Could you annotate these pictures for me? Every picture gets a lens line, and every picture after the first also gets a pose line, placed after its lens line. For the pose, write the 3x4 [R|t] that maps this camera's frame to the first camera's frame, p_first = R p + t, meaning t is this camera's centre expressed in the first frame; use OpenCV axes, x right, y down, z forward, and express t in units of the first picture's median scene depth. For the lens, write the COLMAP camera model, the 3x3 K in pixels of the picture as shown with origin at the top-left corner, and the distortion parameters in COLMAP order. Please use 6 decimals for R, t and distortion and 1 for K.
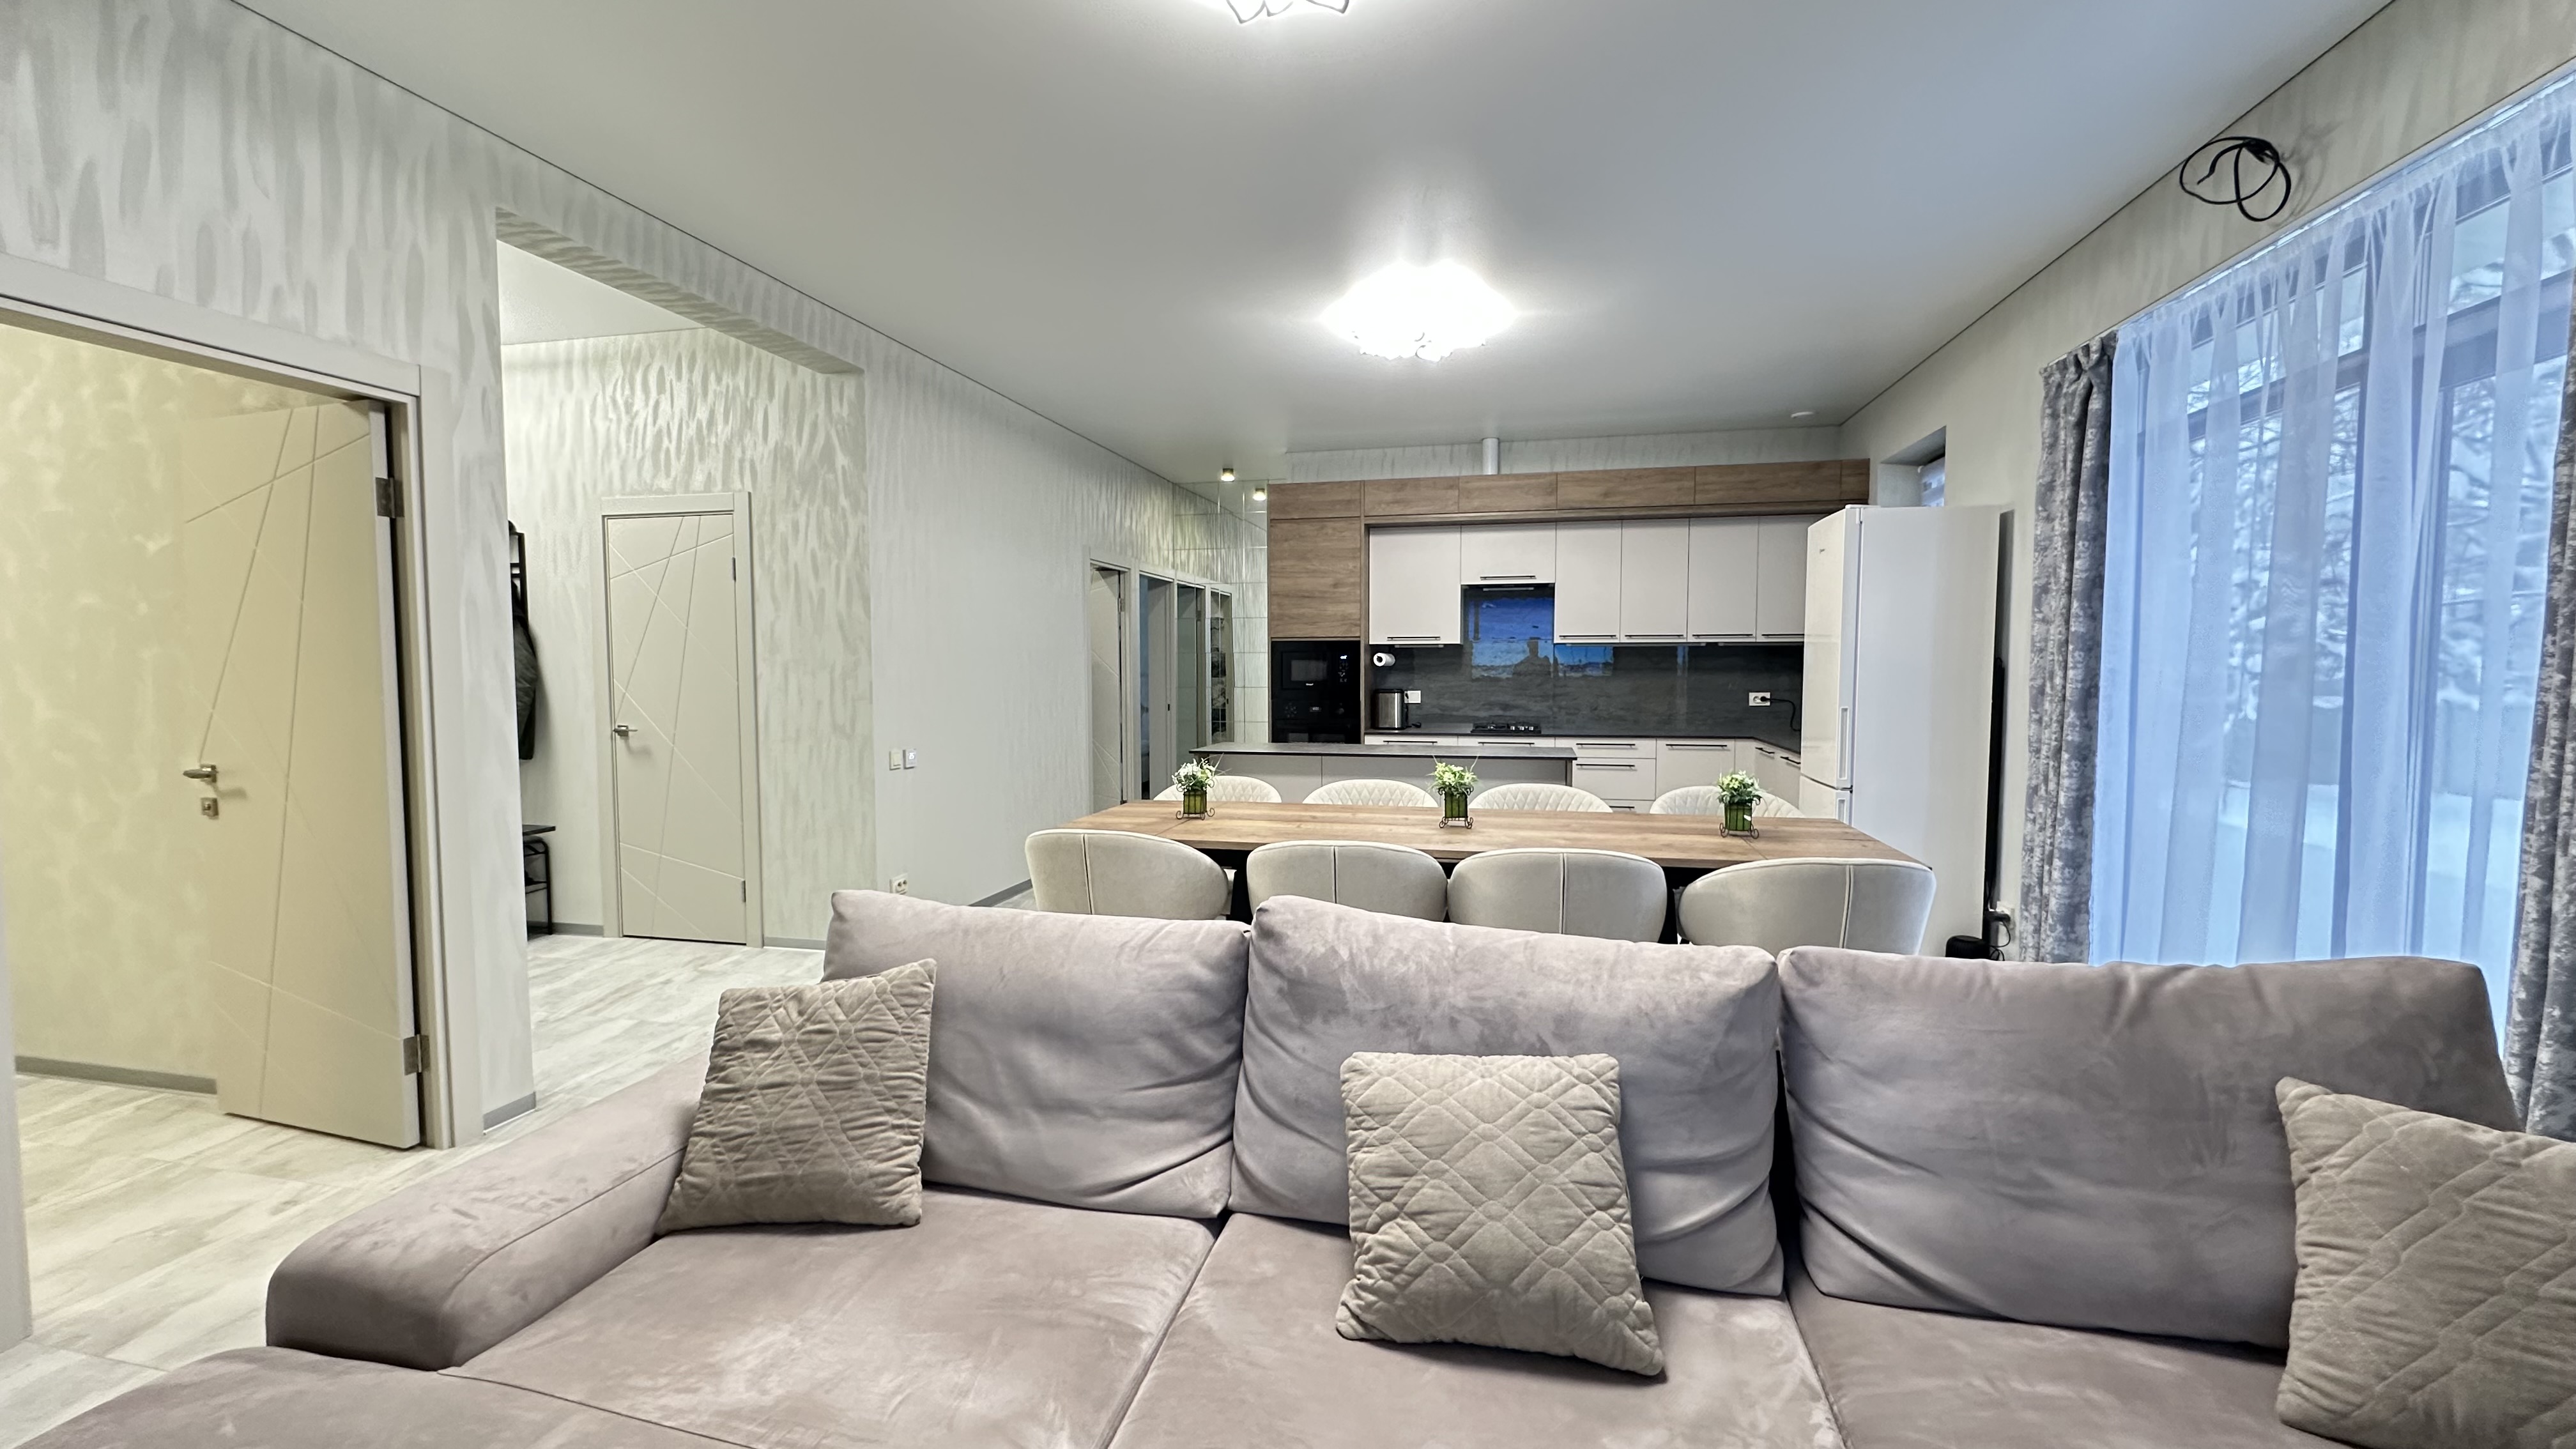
lens RADIAL K [[1024.4, 0, 1296.0], [0, 1024.4, 718.9], [0, 0, 1]] dist [-0.002291, 0.000320]
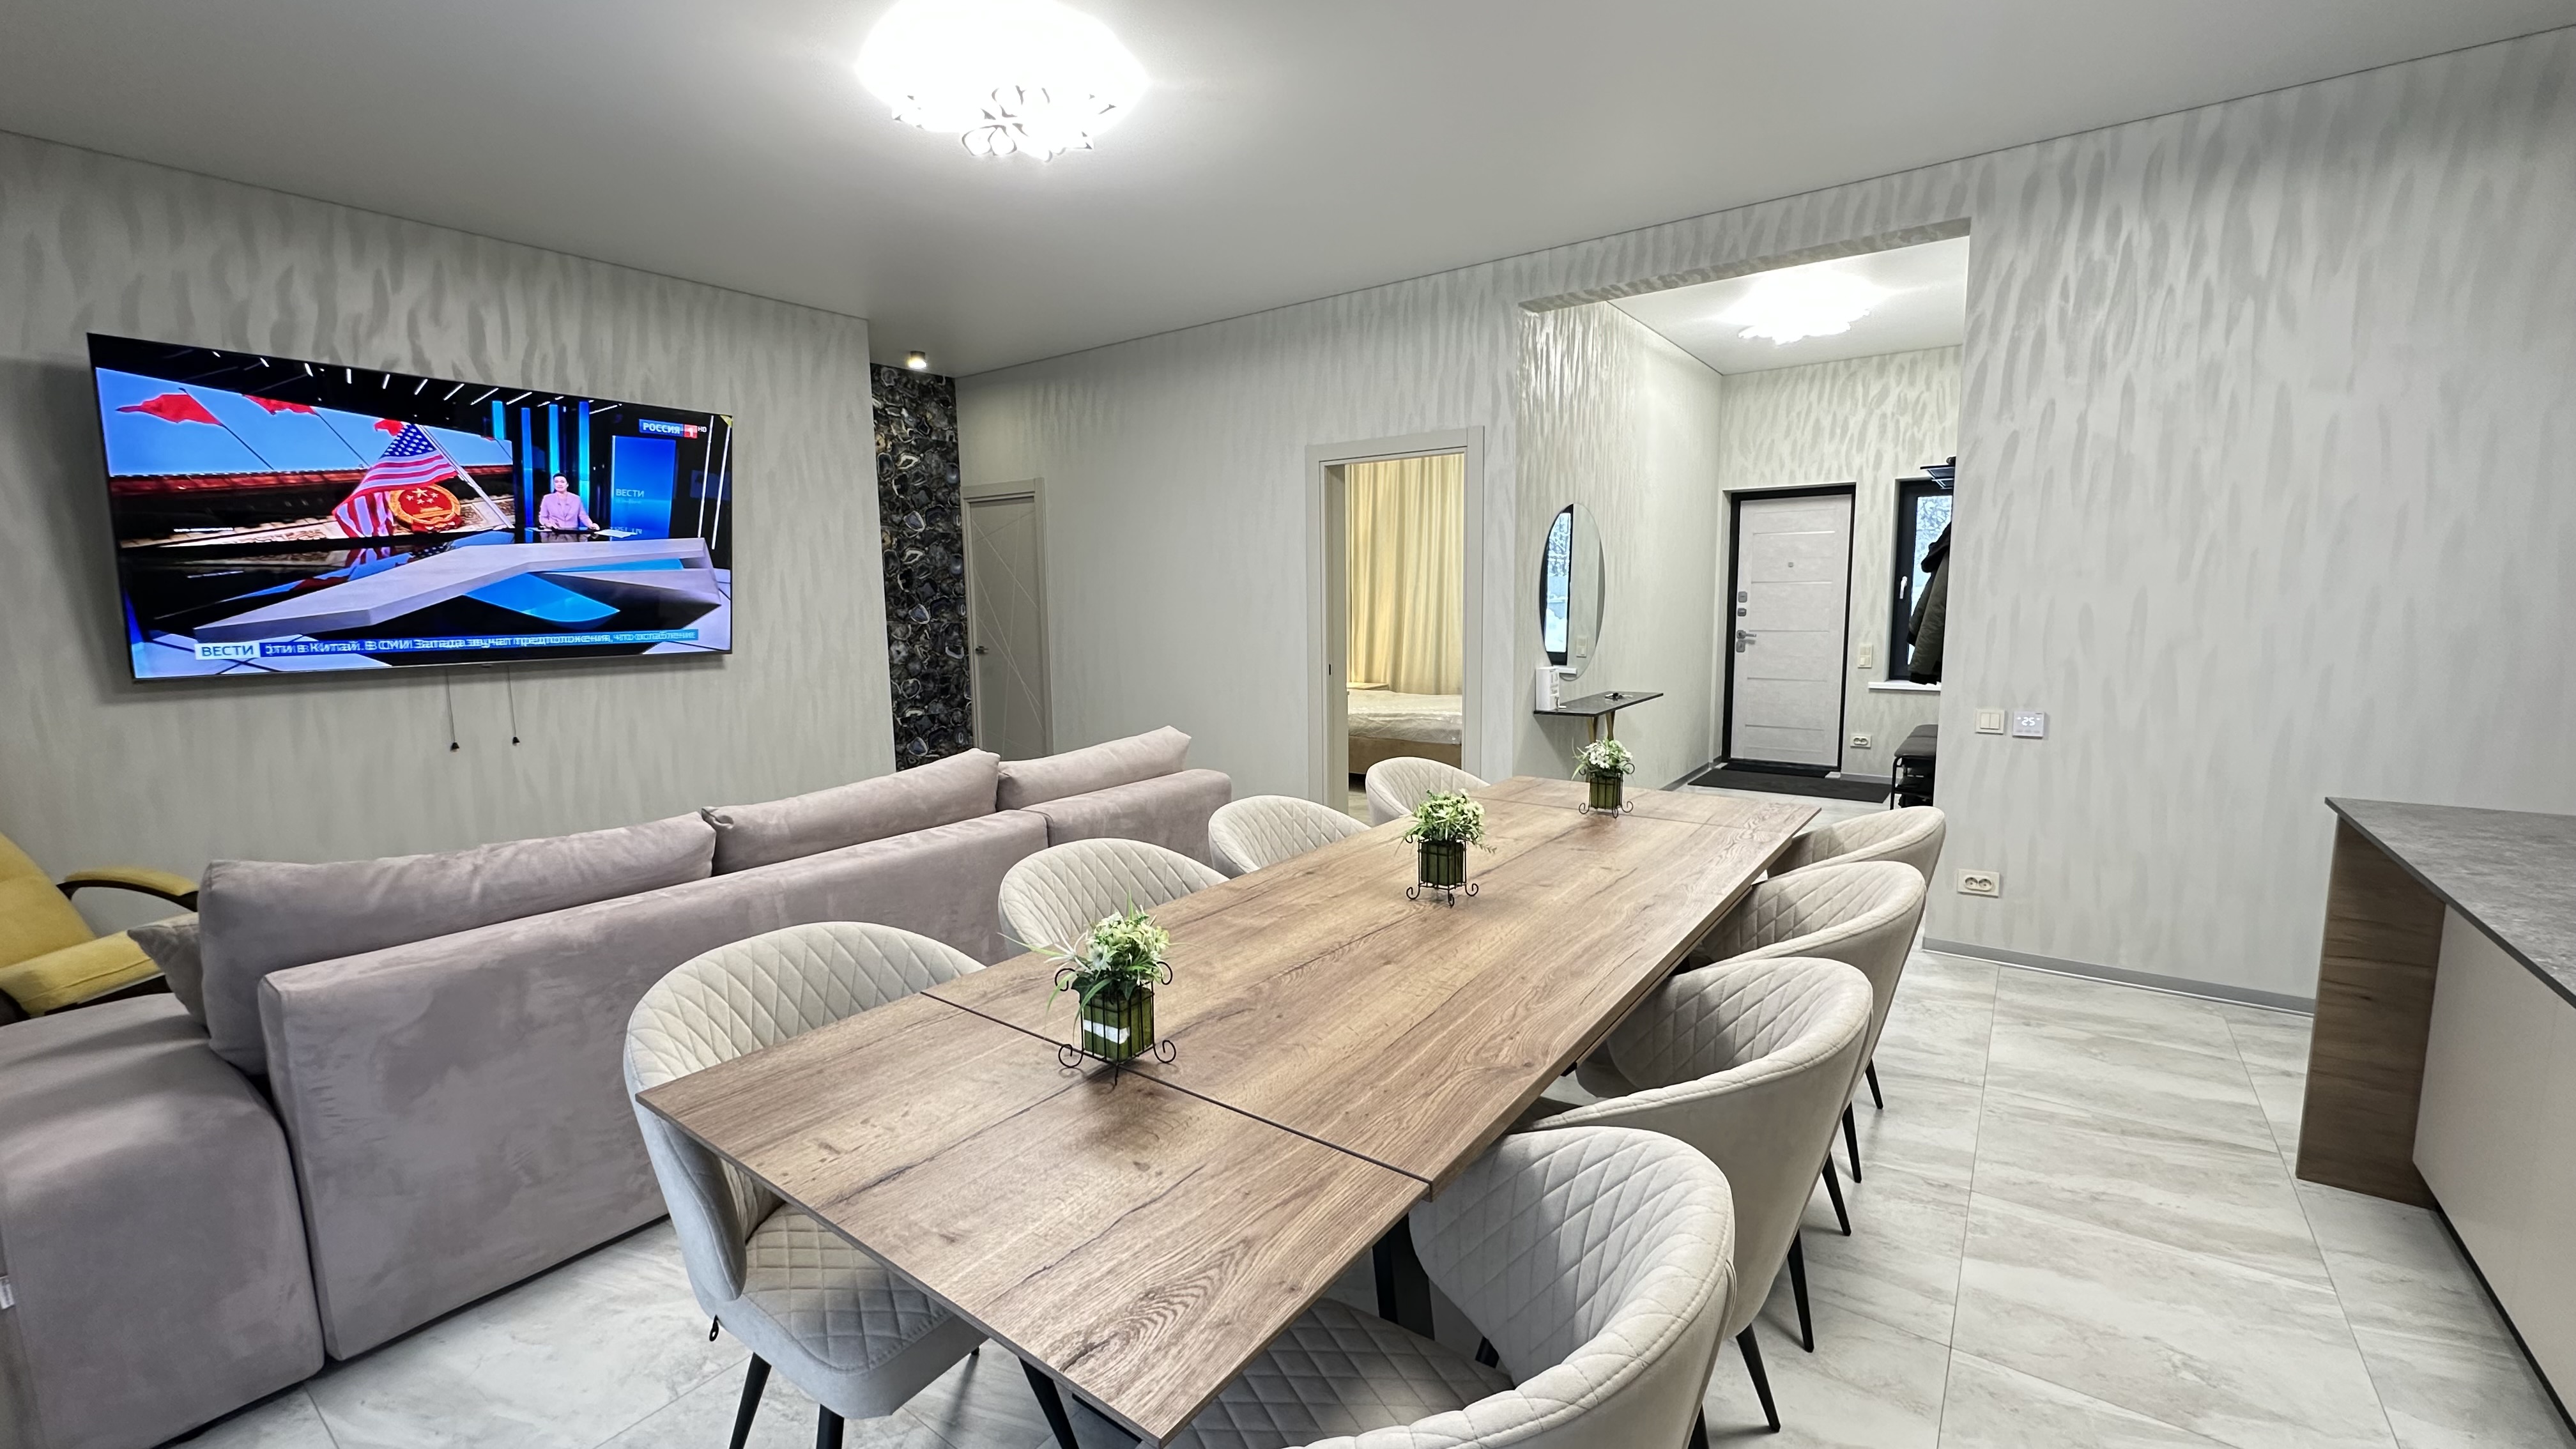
lens RADIAL K [[1024.4, 0, 1294.5], [0, 1024.4, 727.5], [0, 0, 1]] dist [-0.002291, 0.000320]
pose [[-0.403818, 0.132005, -0.905266, 0.470827], [-0.029790, 0.987113, 0.157228, -0.054645], [0.914354, 0.090460, -0.394682, 0.758143]]
